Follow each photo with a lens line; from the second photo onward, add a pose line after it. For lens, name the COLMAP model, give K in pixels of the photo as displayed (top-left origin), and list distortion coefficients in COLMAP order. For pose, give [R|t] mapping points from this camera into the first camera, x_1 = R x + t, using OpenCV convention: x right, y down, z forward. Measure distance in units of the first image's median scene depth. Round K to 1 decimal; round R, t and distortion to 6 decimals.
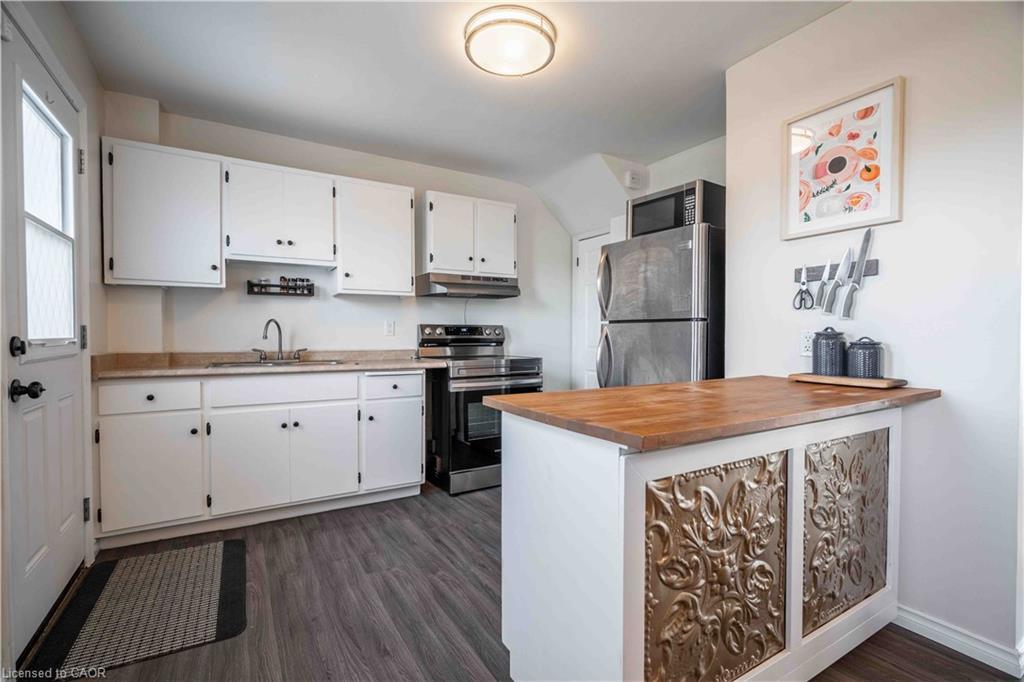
lens RADIAL K [[466.2, 0, 510.3], [0, 466.2, 343.5], [0, 0, 1]] dist [-0.009458, 0.001536]
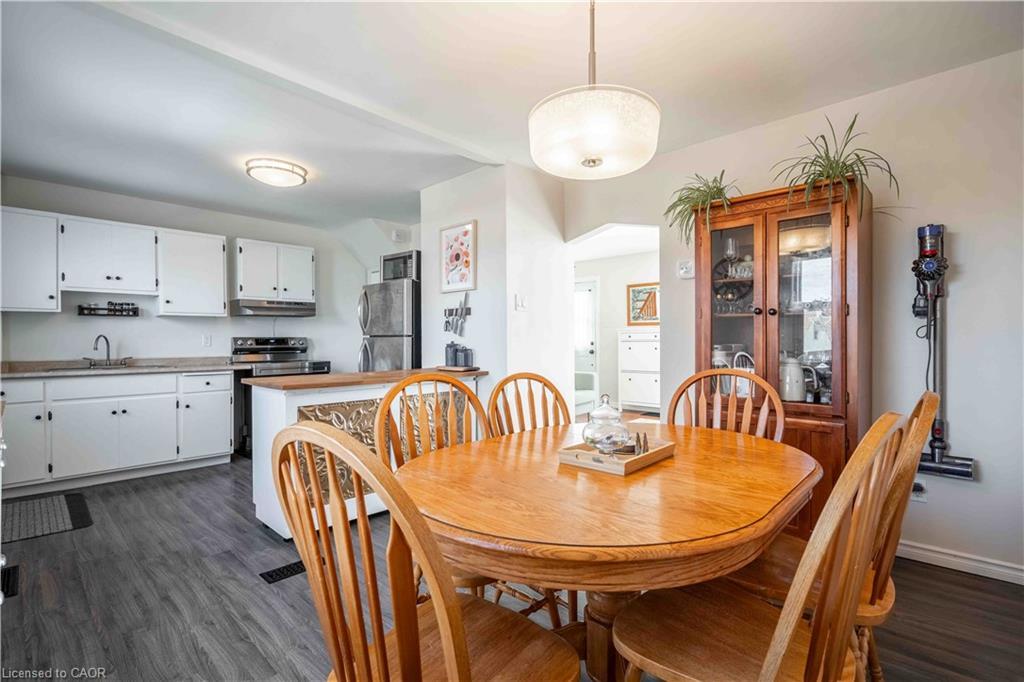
lens RADIAL K [[466.2, 0, 510.8], [0, 466.2, 343.9], [0, 0, 1]] dist [-0.009458, 0.001536]
pose [[0.960372, -0.008288, 0.278597, 0.244803], [0.011458, 0.999887, -0.009754, -0.000646], [-0.278485, 0.012560, 0.960359, -0.605047]]
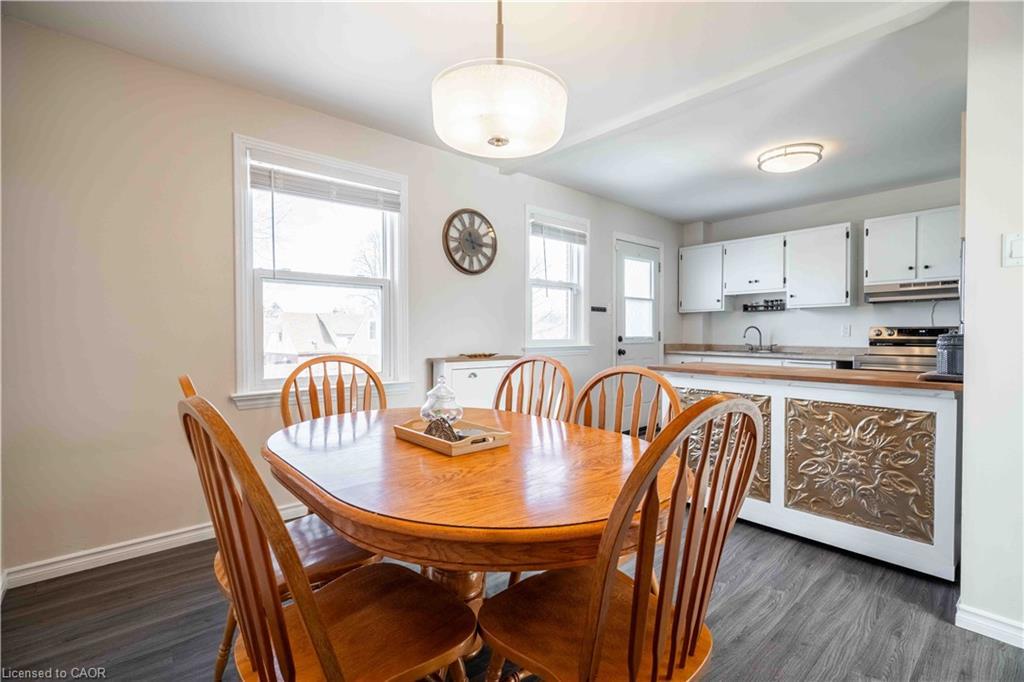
lens RADIAL K [[466.2, 0, 528.2], [0, 466.2, 338.0], [0, 0, 1]] dist [-0.009458, 0.001536]
pose [[0.181016, 0.012176, -0.983405, 1.057058], [-0.017213, 0.999809, 0.009211, -0.011346], [0.983330, 0.015260, 0.181191, -0.122890]]
